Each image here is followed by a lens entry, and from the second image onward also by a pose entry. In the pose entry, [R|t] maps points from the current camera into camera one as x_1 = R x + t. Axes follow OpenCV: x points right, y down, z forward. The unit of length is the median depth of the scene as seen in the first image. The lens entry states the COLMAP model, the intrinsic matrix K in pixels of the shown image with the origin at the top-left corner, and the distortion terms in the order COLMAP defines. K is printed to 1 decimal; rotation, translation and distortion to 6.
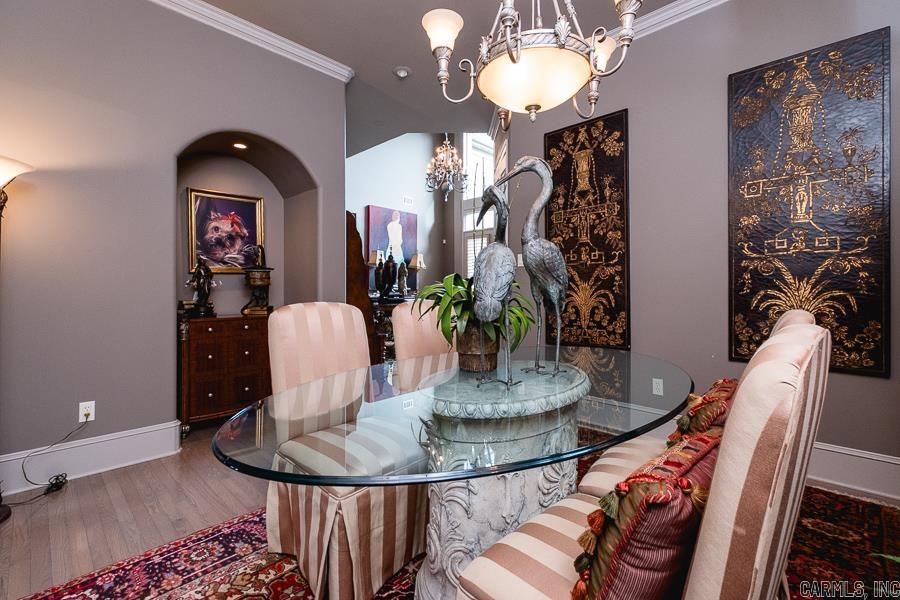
lens RADIAL K [[390.6, 0, 452.3], [0, 390.6, 291.7], [0, 0, 1]] dist [0.005461, -0.004650]
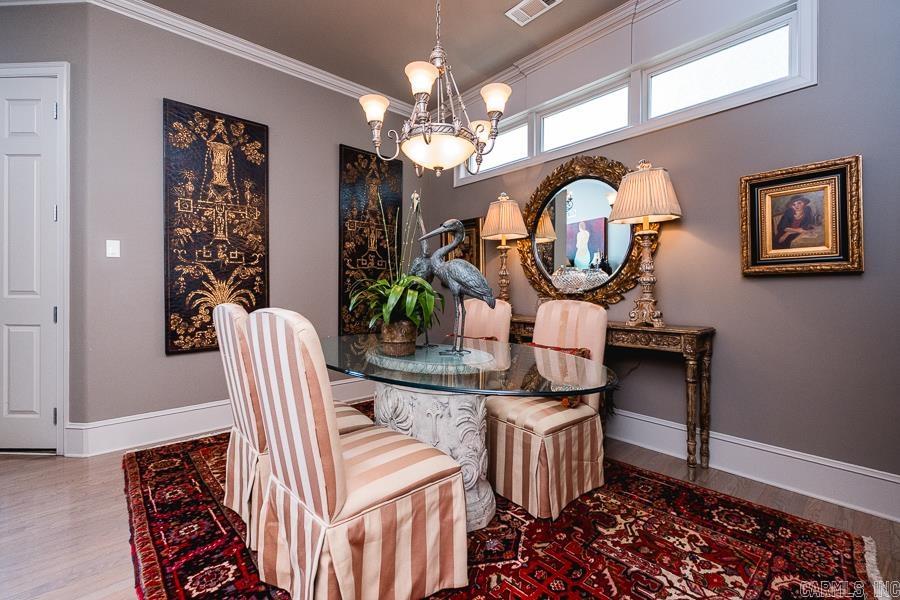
lens RADIAL K [[390.6, 0, 447.9], [0, 390.6, 294.9], [0, 0, 1]] dist [0.005461, -0.004650]
pose [[0.087186, -0.013849, 0.996096, -0.577642], [0.003093, 0.999902, 0.013632, -0.003002], [-0.996187, 0.001893, 0.087221, 0.370766]]
